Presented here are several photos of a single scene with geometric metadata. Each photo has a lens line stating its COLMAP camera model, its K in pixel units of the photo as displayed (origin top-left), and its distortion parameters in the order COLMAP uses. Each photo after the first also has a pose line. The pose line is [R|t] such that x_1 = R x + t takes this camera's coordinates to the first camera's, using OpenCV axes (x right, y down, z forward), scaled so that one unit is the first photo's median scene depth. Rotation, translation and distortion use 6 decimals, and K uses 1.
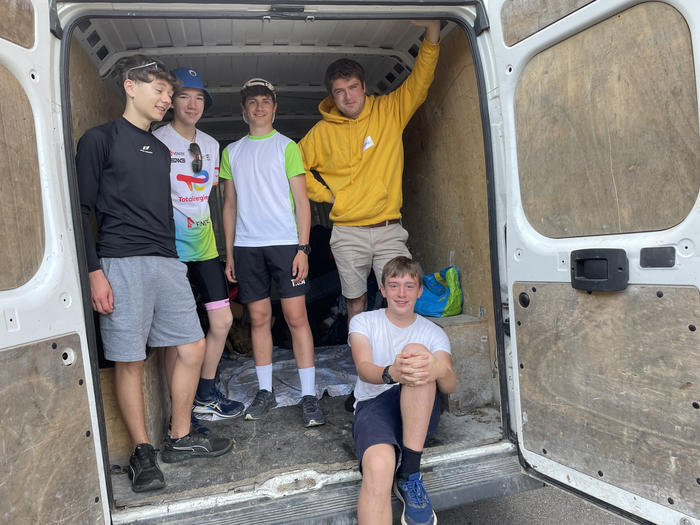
lens RADIAL K [[525.1, 0, 350.0], [0, 525.1, 262.5], [0, 0, 1]] dist [0.105504, -0.139613]
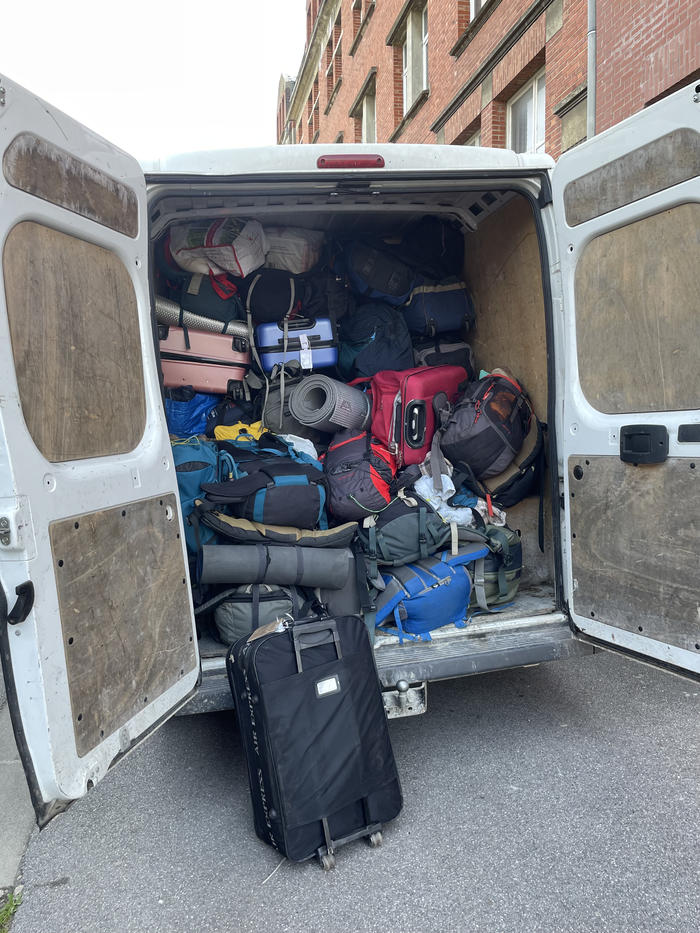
lens RADIAL K [[699.9, 0, 356.4], [0, 699.9, 468.3], [0, 0, 1]] dist [0.105504, -0.139613]
pose [[0.999566, 0.015615, -0.024996, -0.081558], [-0.014449, 0.998830, 0.046160, 0.004318], [0.025687, -0.045779, 0.998621, -0.440838]]
